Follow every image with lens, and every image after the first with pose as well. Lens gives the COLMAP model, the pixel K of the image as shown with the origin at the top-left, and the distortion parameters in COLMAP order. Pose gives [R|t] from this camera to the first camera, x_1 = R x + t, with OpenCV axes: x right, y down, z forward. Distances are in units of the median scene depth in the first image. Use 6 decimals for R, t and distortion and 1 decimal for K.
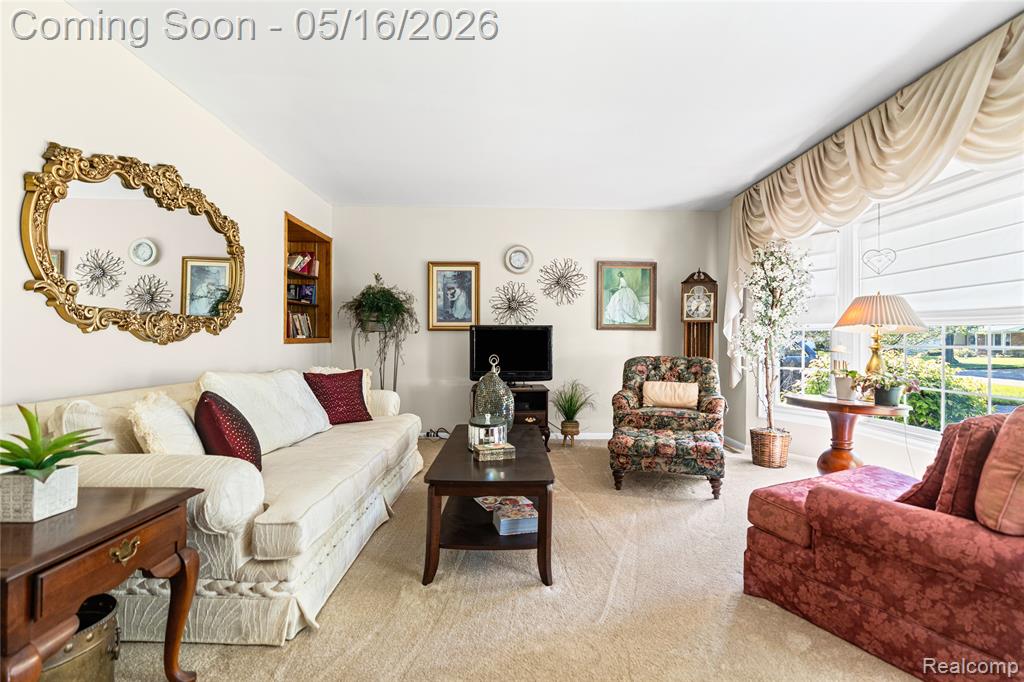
lens RADIAL K [[479.2, 0, 515.6], [0, 479.2, 340.2], [0, 0, 1]] dist [-0.001008, 0.002014]
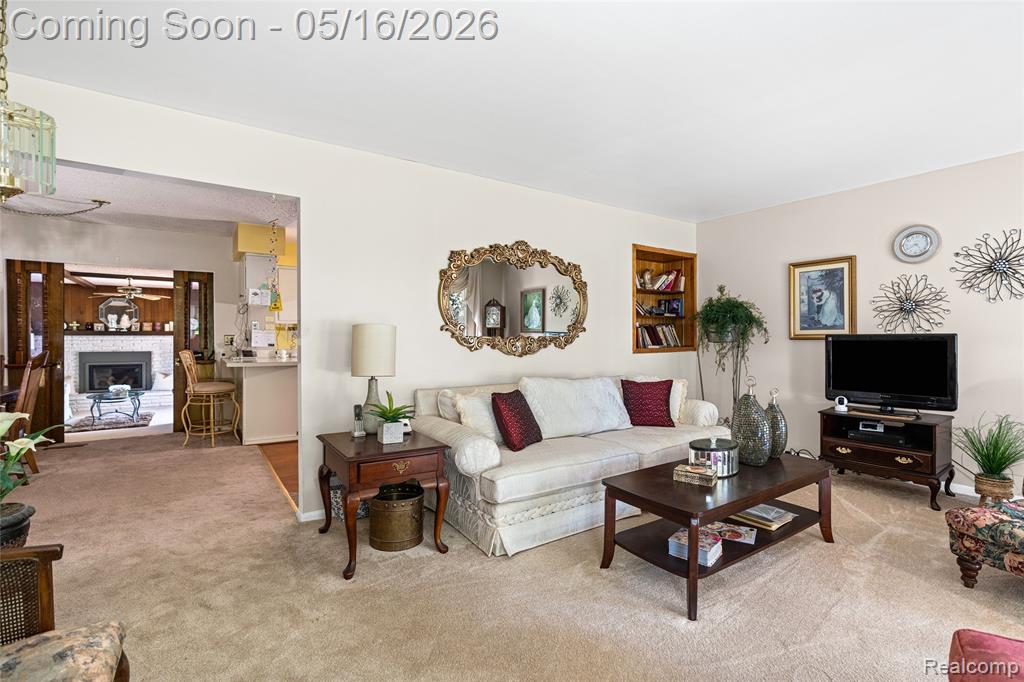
lens RADIAL K [[479.2, 0, 519.9], [0, 479.2, 343.5], [0, 0, 1]] dist [-0.001008, 0.002014]
pose [[0.546322, 0.008101, -0.837536, 0.326467], [0.007148, 0.999872, 0.014333, -0.032242], [0.837545, -0.013817, 0.546194, 0.084948]]
